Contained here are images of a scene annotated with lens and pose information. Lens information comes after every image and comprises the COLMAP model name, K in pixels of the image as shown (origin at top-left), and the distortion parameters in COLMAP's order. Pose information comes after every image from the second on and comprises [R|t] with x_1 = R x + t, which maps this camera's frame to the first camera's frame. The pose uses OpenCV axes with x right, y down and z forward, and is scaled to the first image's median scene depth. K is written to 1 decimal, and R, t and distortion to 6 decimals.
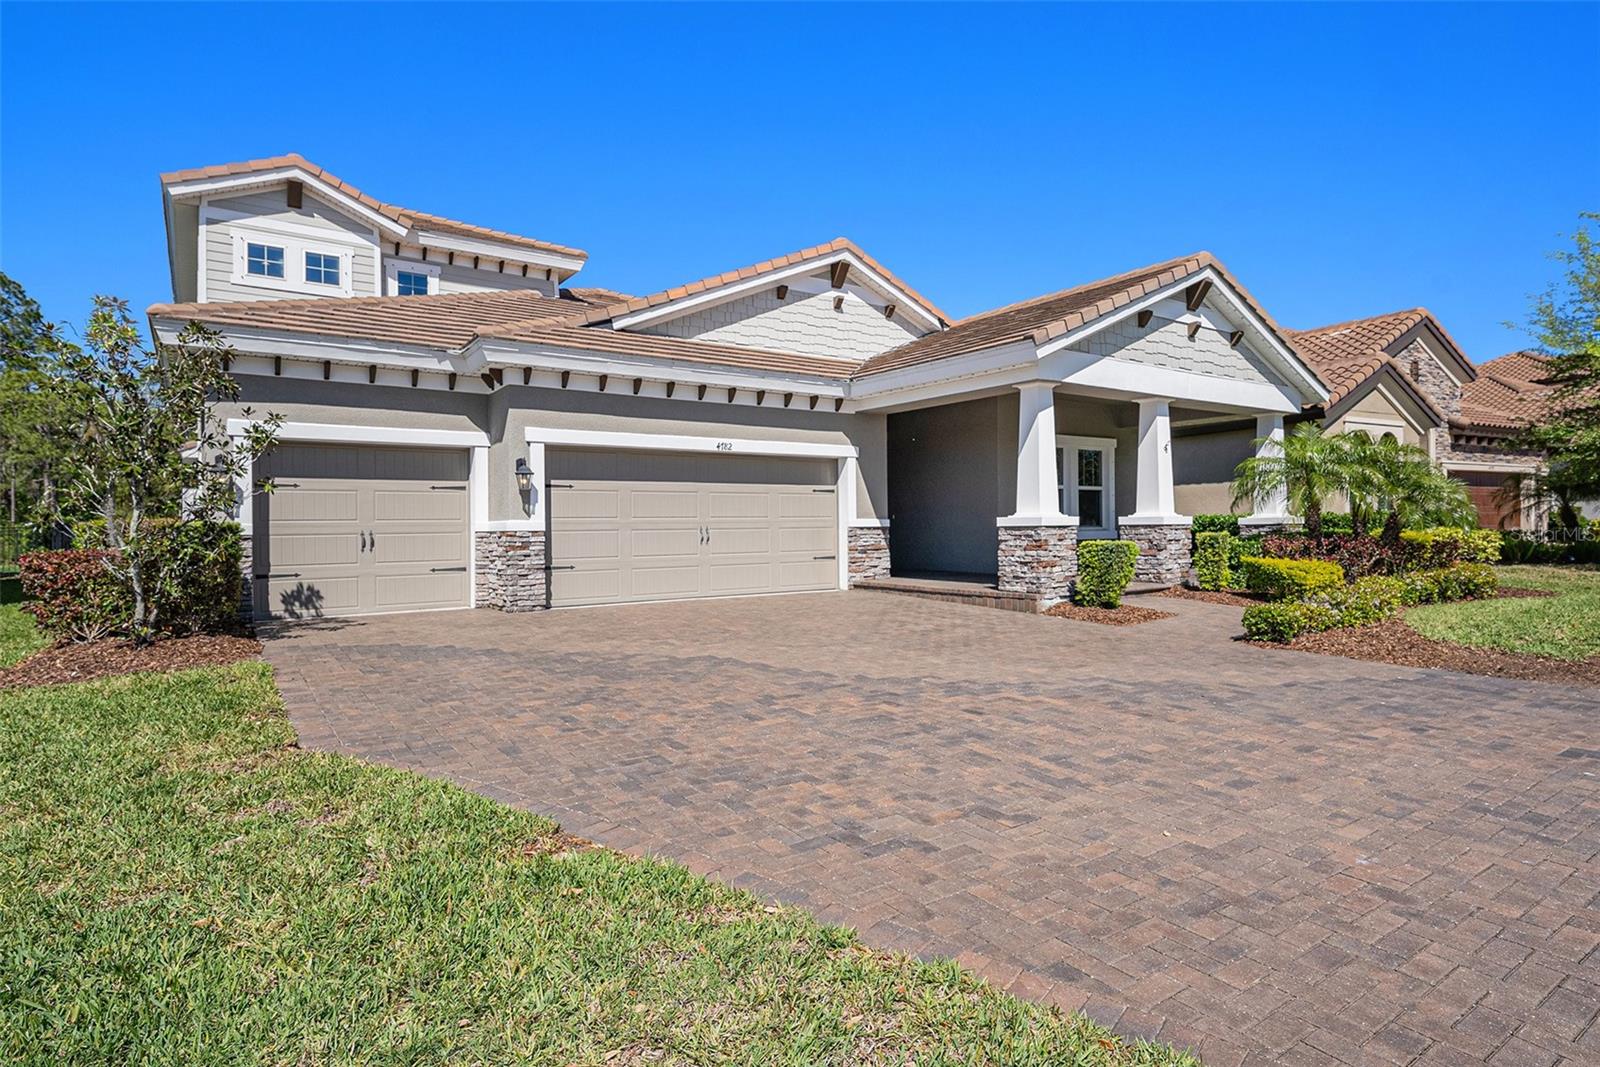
lens RADIAL K [[857.9, 0, 801.5], [0, 857.9, 531.7], [0, 0, 1]] dist [0.016968, 0.000405]
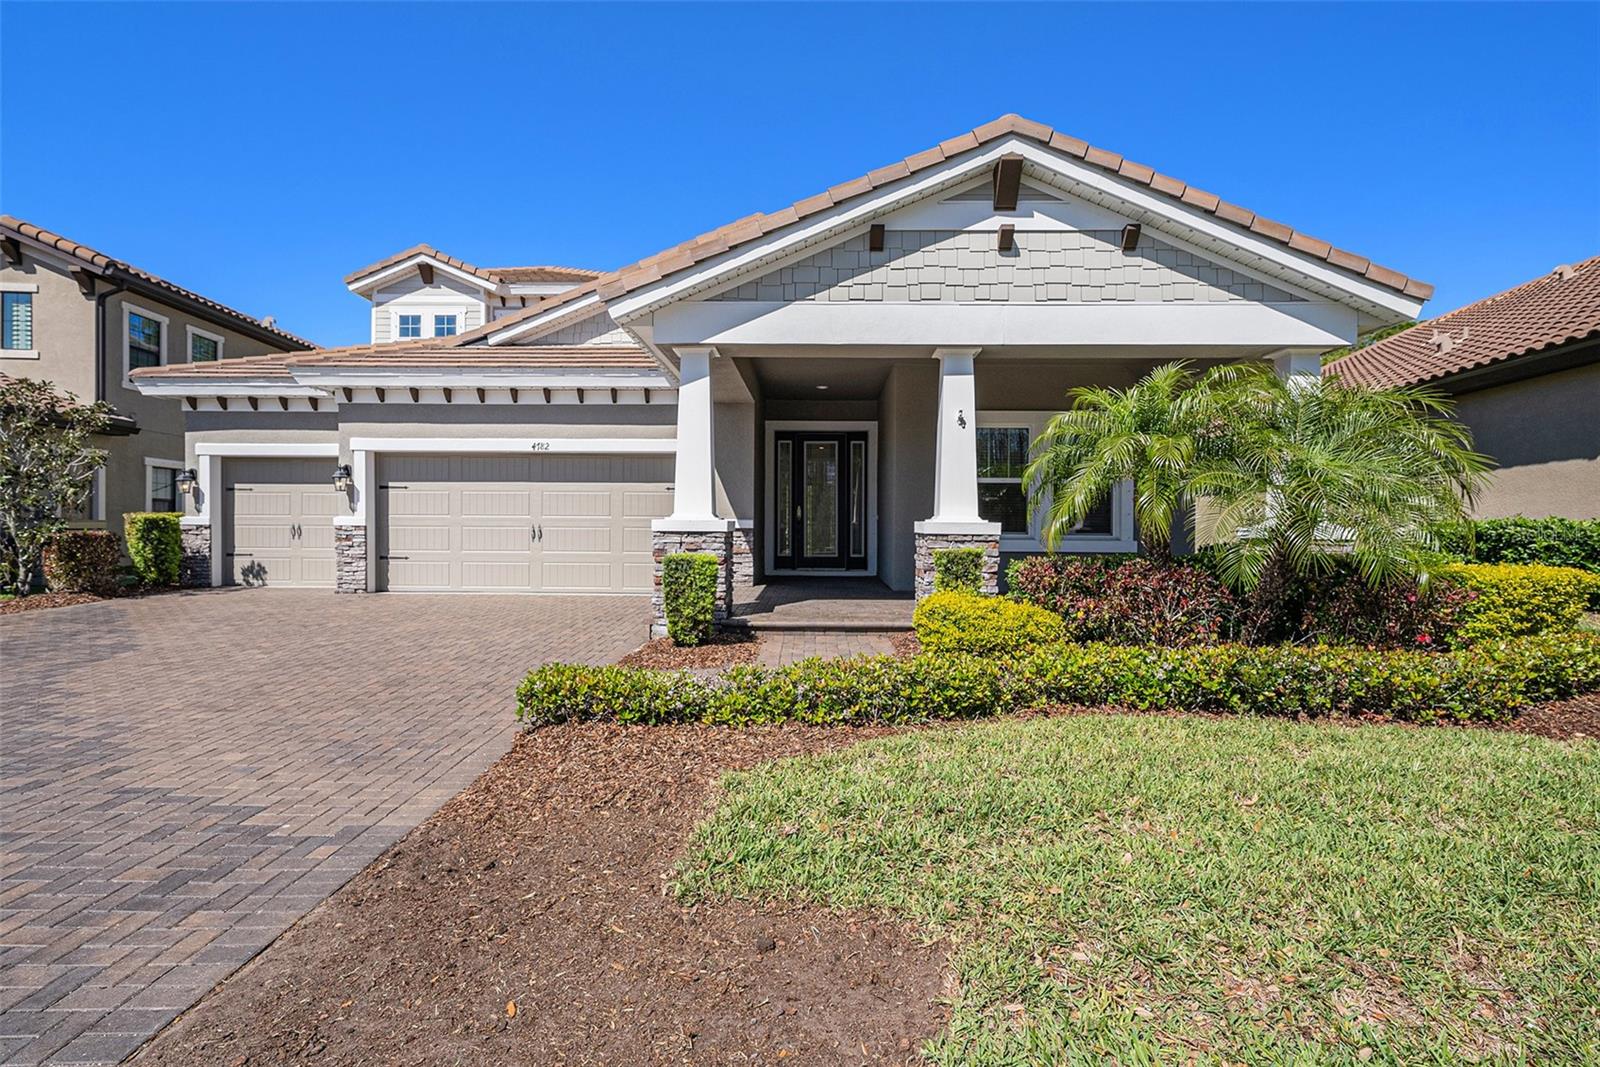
lens RADIAL K [[753.8, 0, 796.8], [0, 753.8, 540.2], [0, 0, 1]] dist [0.001445, 0.000171]
pose [[0.809287, 0.029421, -0.586676, 0.665086], [-0.019956, 0.999545, 0.022598, -0.014023], [0.587074, -0.006580, 0.809506, 0.436645]]
